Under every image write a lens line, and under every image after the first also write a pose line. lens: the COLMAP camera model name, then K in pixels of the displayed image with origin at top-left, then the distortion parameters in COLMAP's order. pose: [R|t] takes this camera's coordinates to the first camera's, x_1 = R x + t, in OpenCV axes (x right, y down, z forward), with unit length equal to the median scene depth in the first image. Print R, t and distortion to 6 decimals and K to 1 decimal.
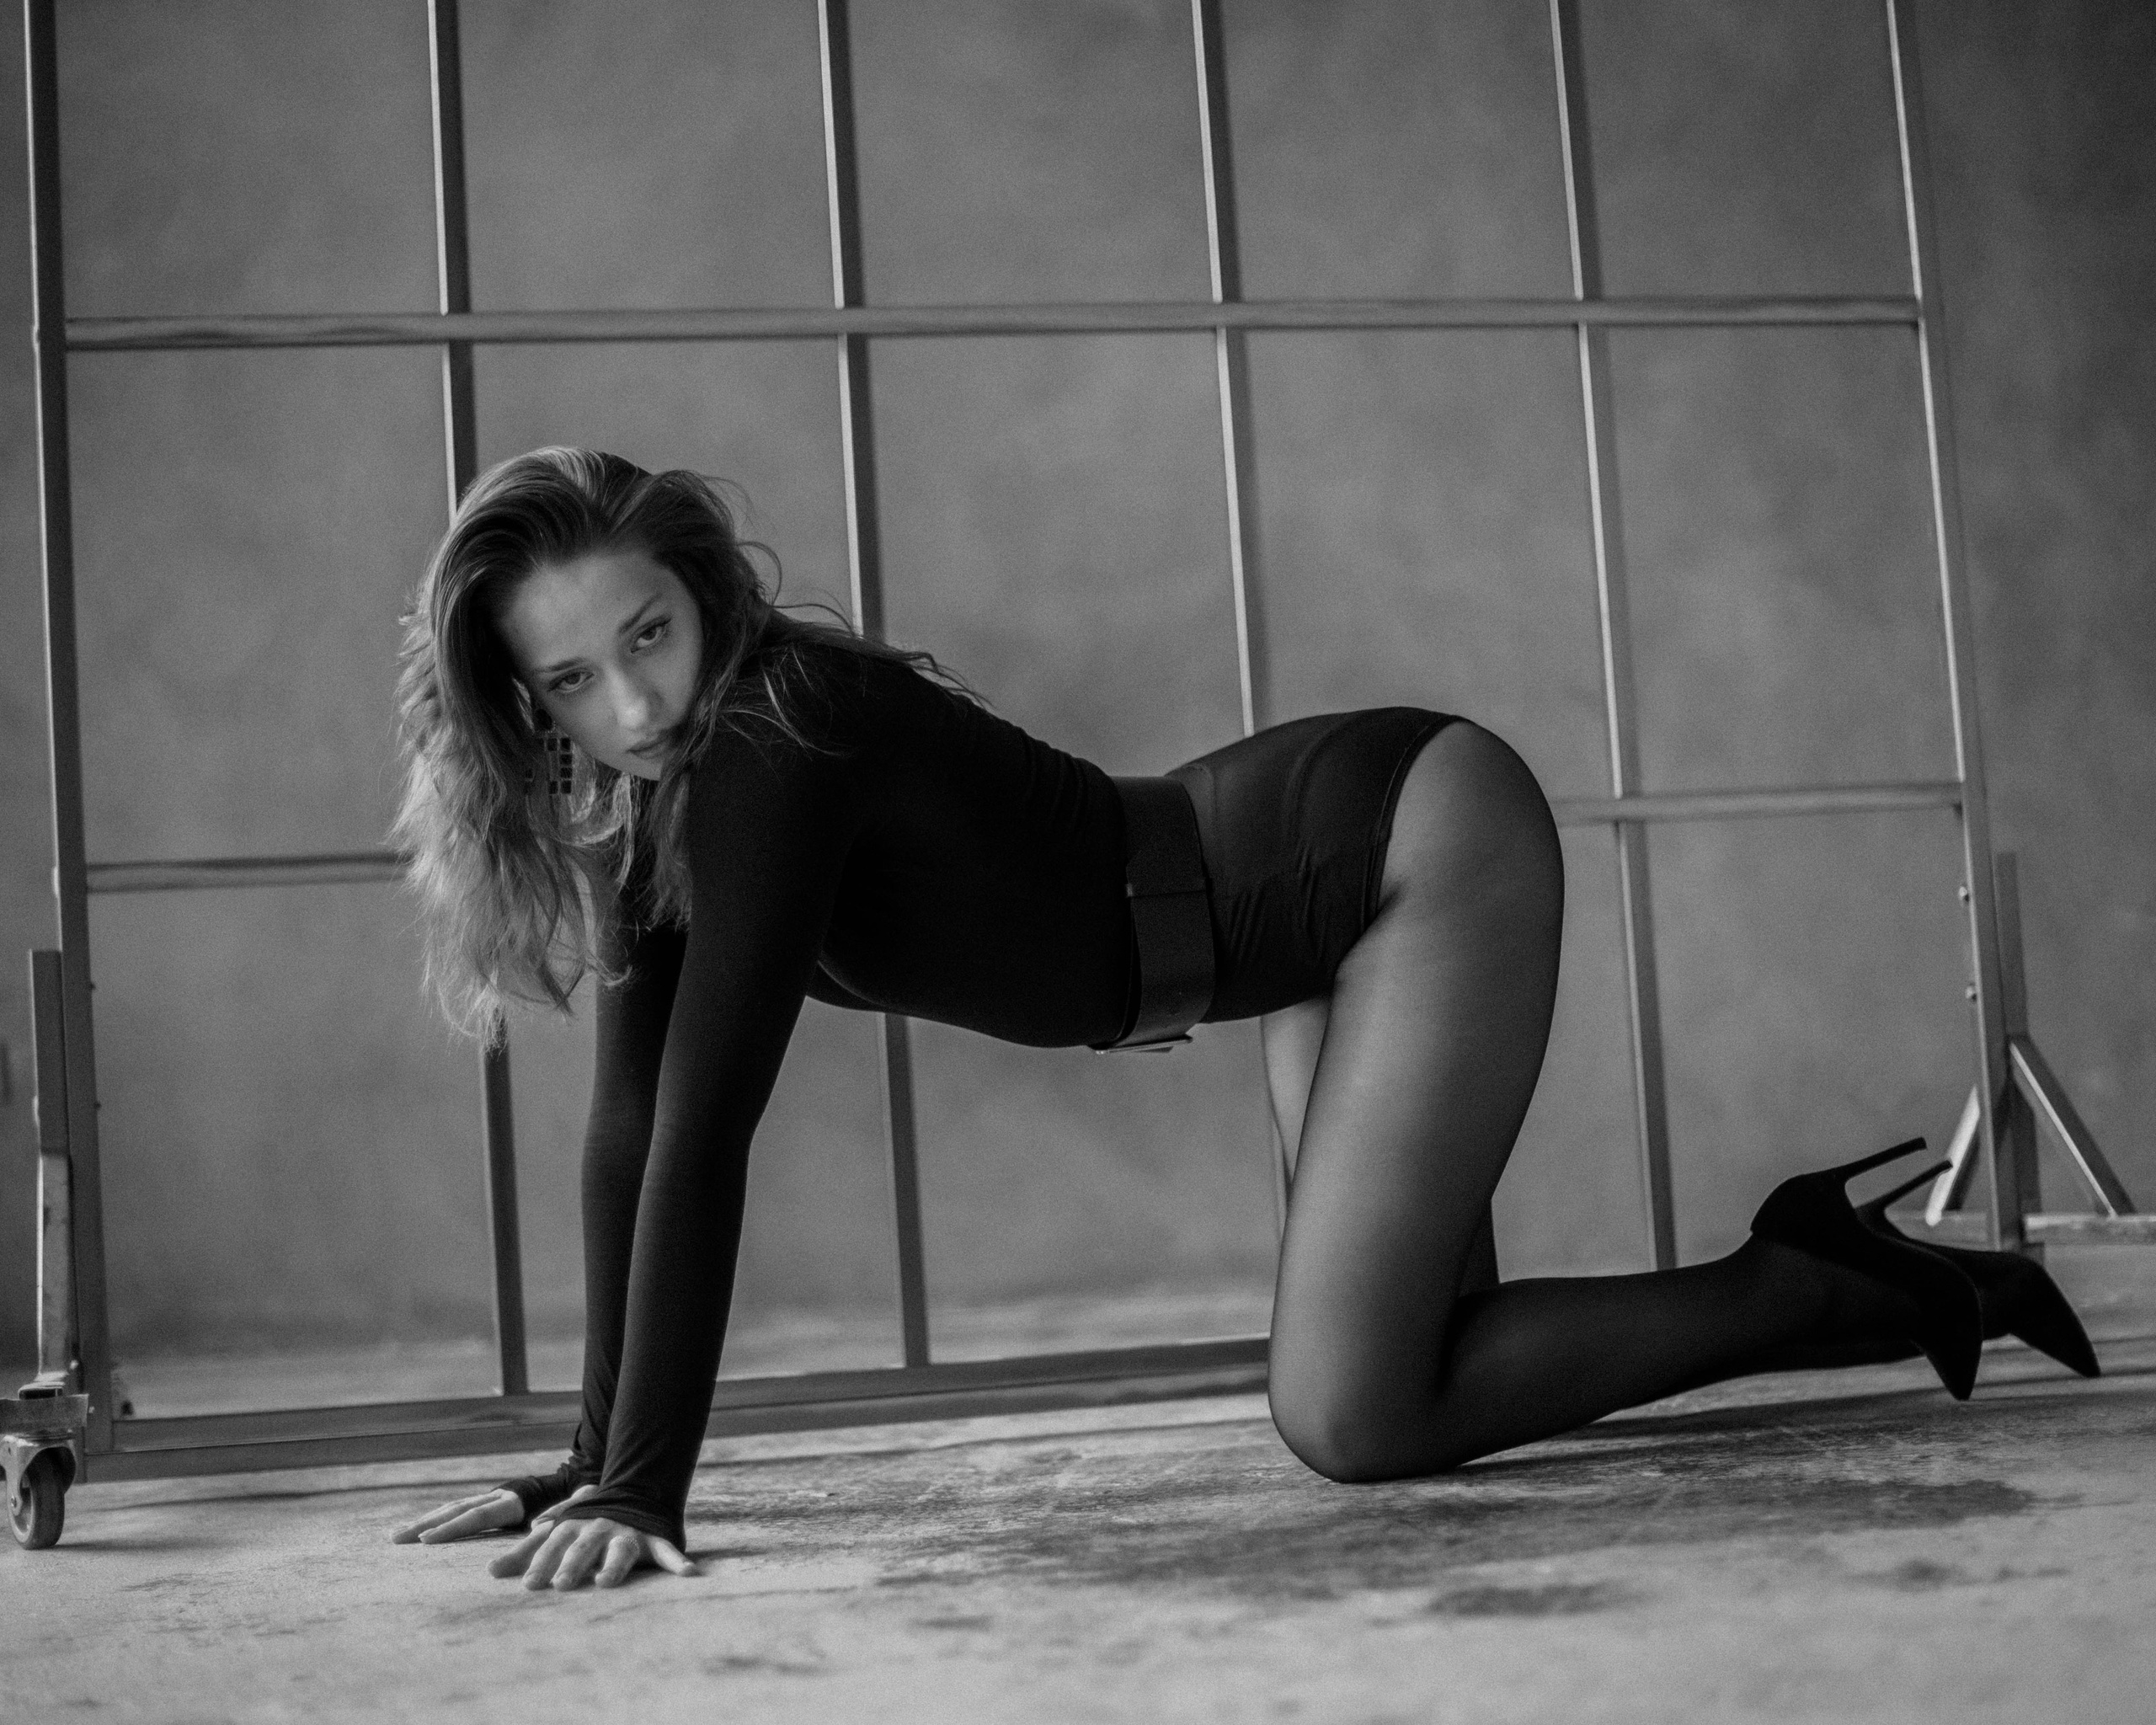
lens RADIAL K [[3844.2, 0, 1078.0], [0, 3844.2, 862.5], [0, 0, 1]] dist [-0.159160, 0.074789]
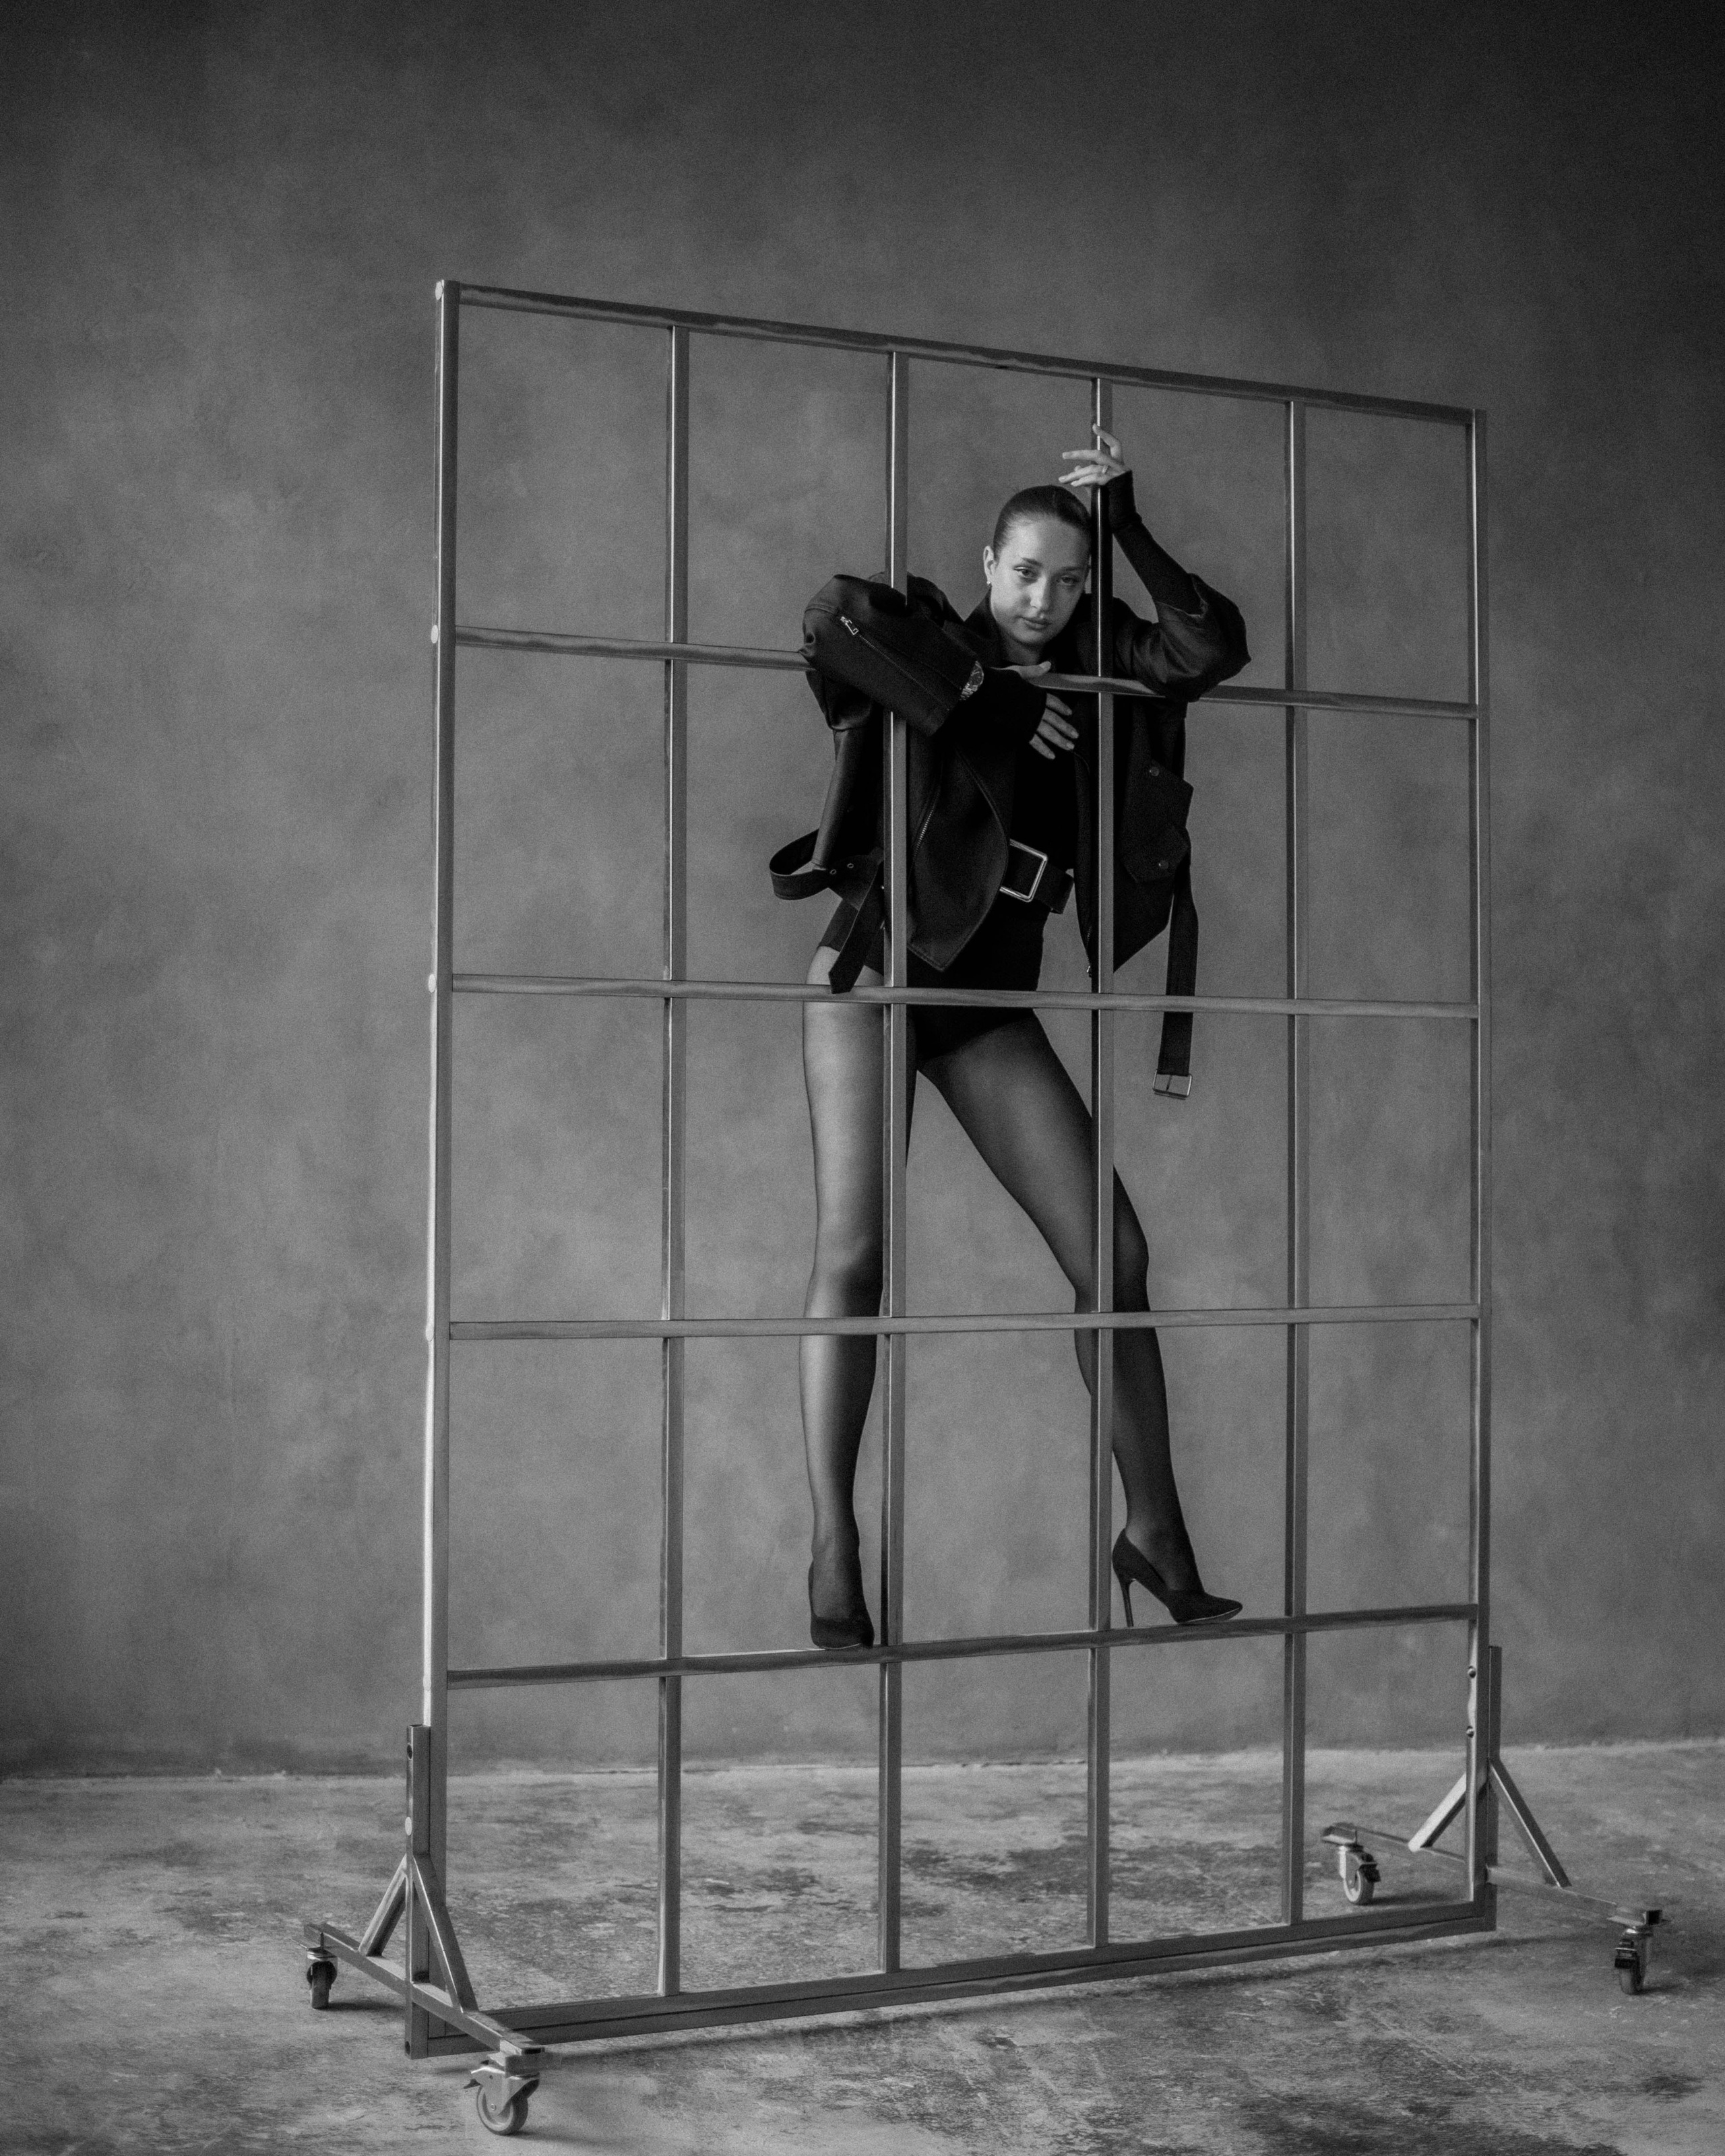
lens RADIAL K [[3844.2, 0, 862.5], [0, 3844.2, 1078.0], [0, 0, 1]] dist [-0.159160, 0.074789]
pose [[0.960048, 0.082493, 0.267401, -0.548113], [-0.101193, 0.993238, 0.056898, -0.357122], [-0.260899, -0.081684, 0.961904, -0.557542]]
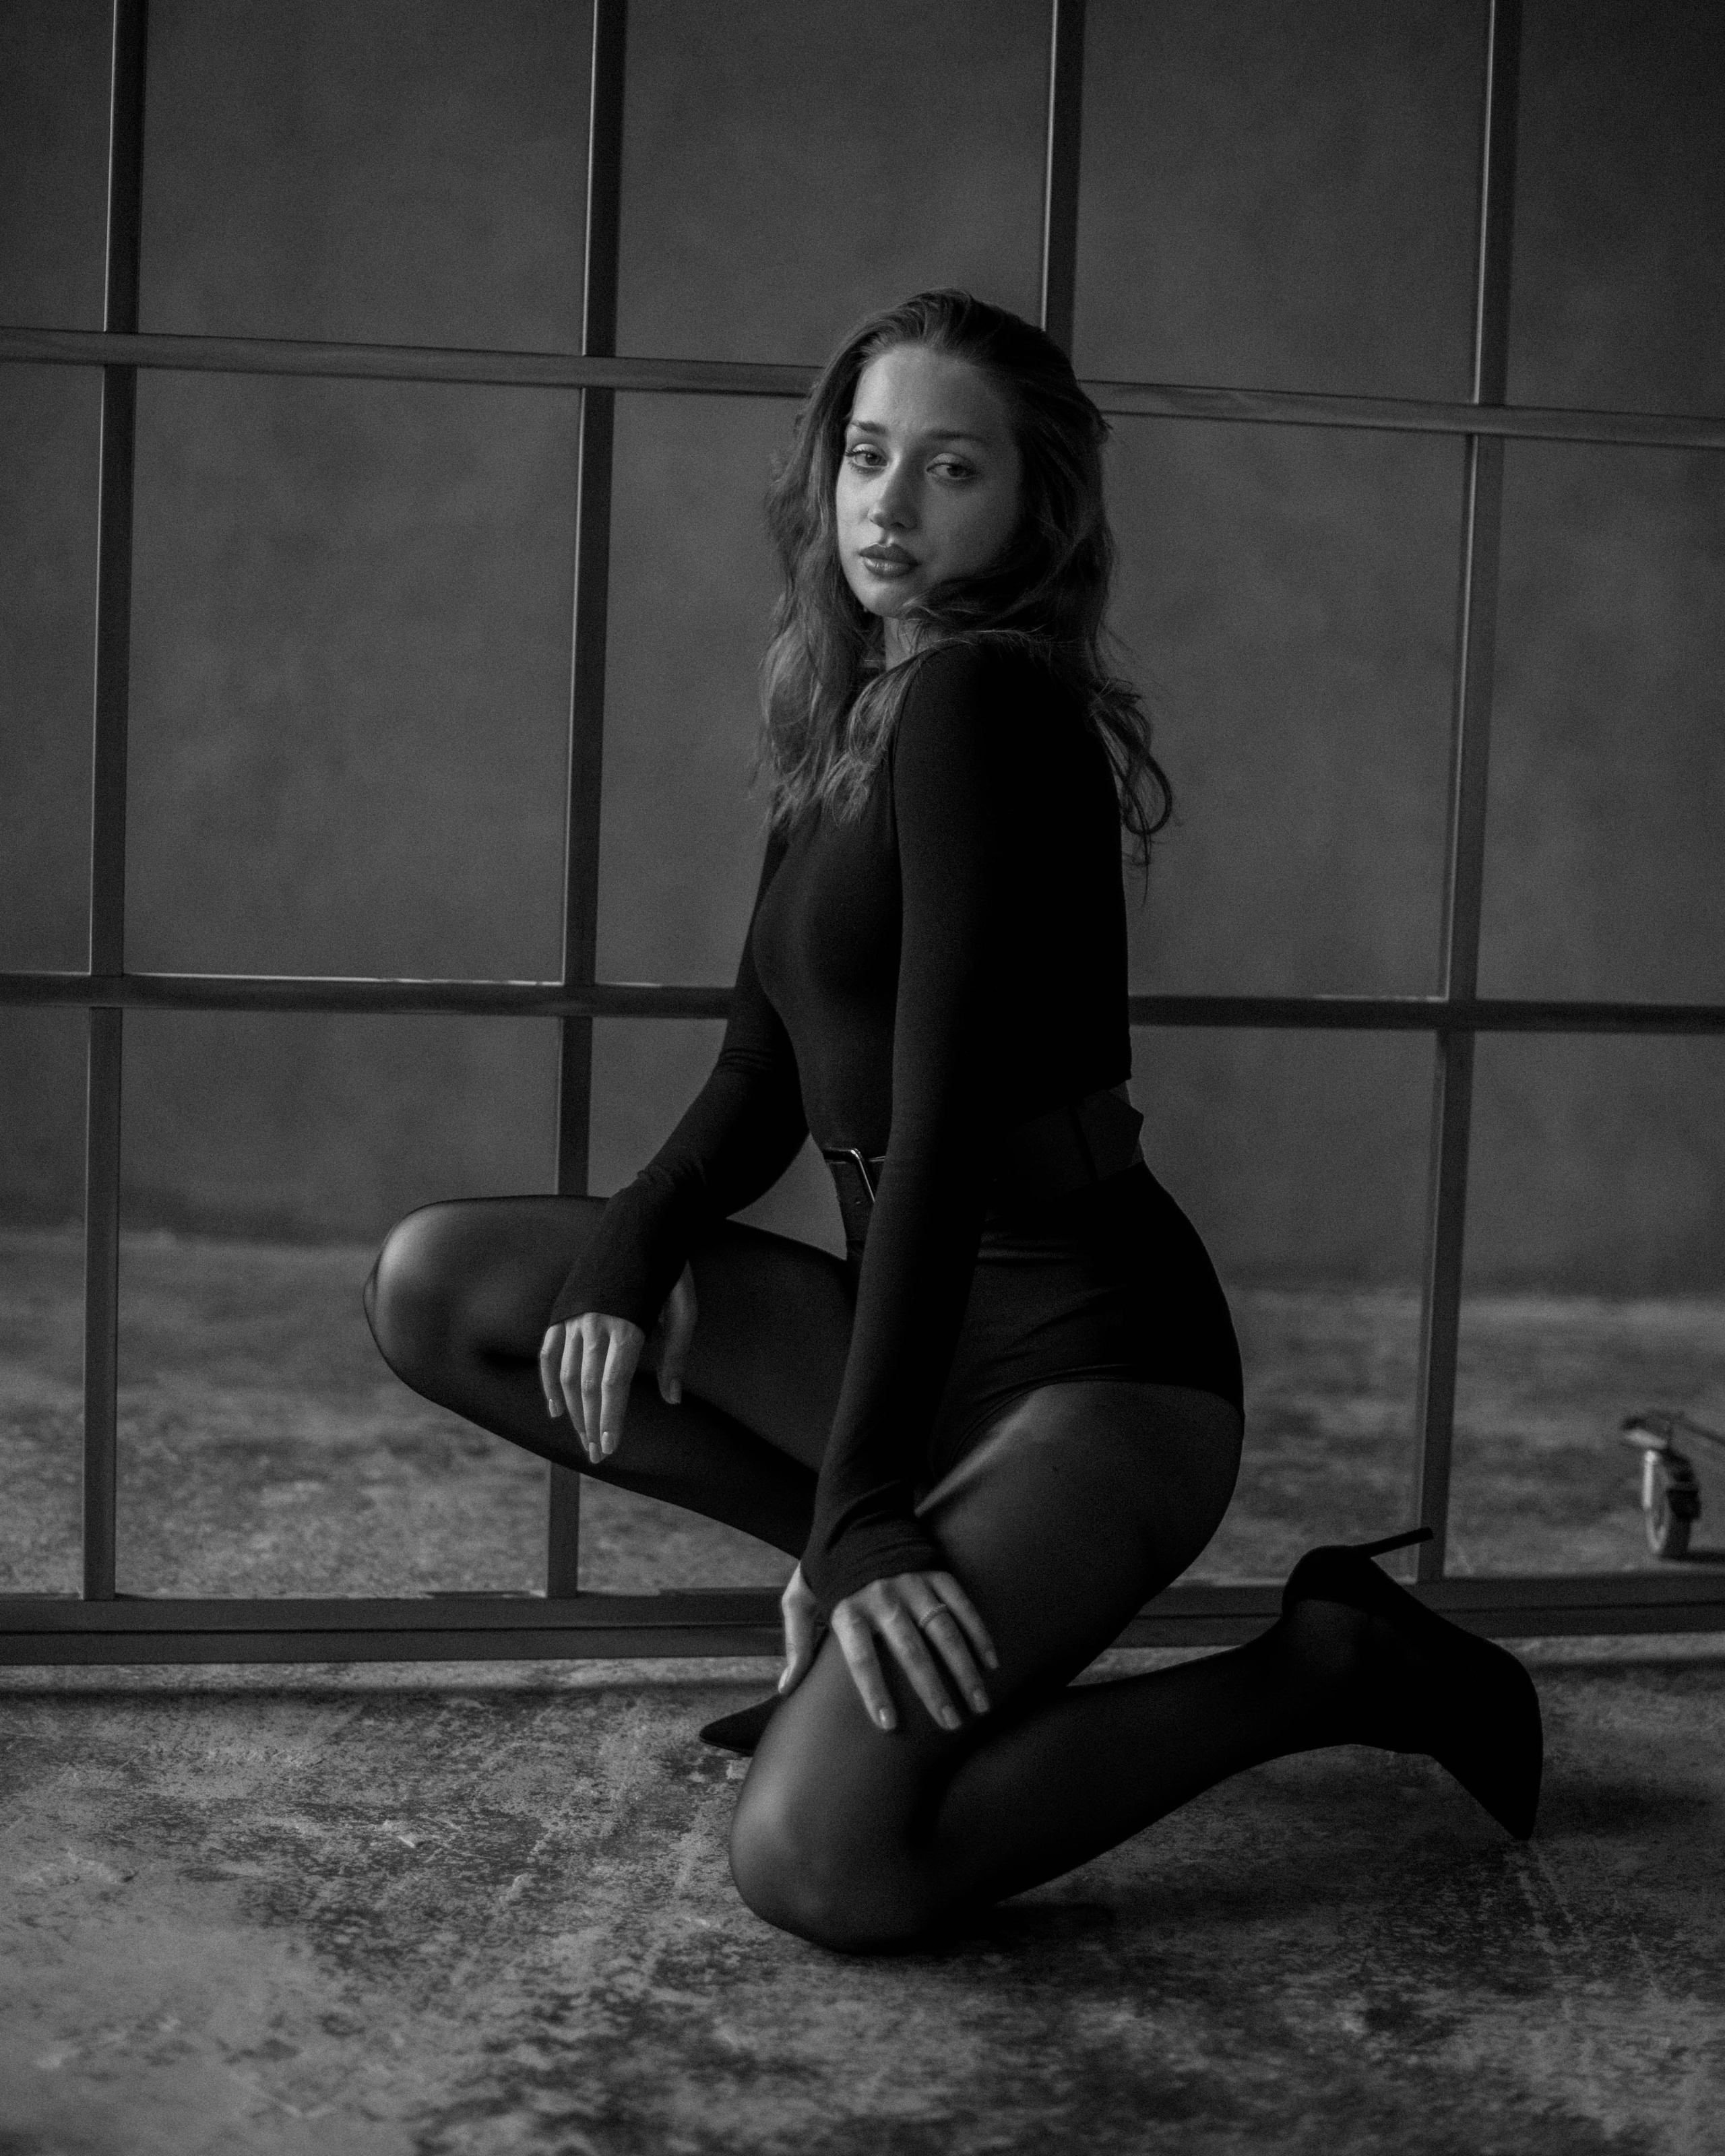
lens RADIAL K [[3844.2, 0, 862.5], [0, 3844.2, 1078.0], [0, 0, 1]] dist [-0.159160, 0.074789]
pose [[0.994497, 0.104382, -0.008991, 0.022988], [-0.100867, 0.977132, 0.187189, -0.163742], [0.028324, -0.185252, 0.982283, 0.174530]]
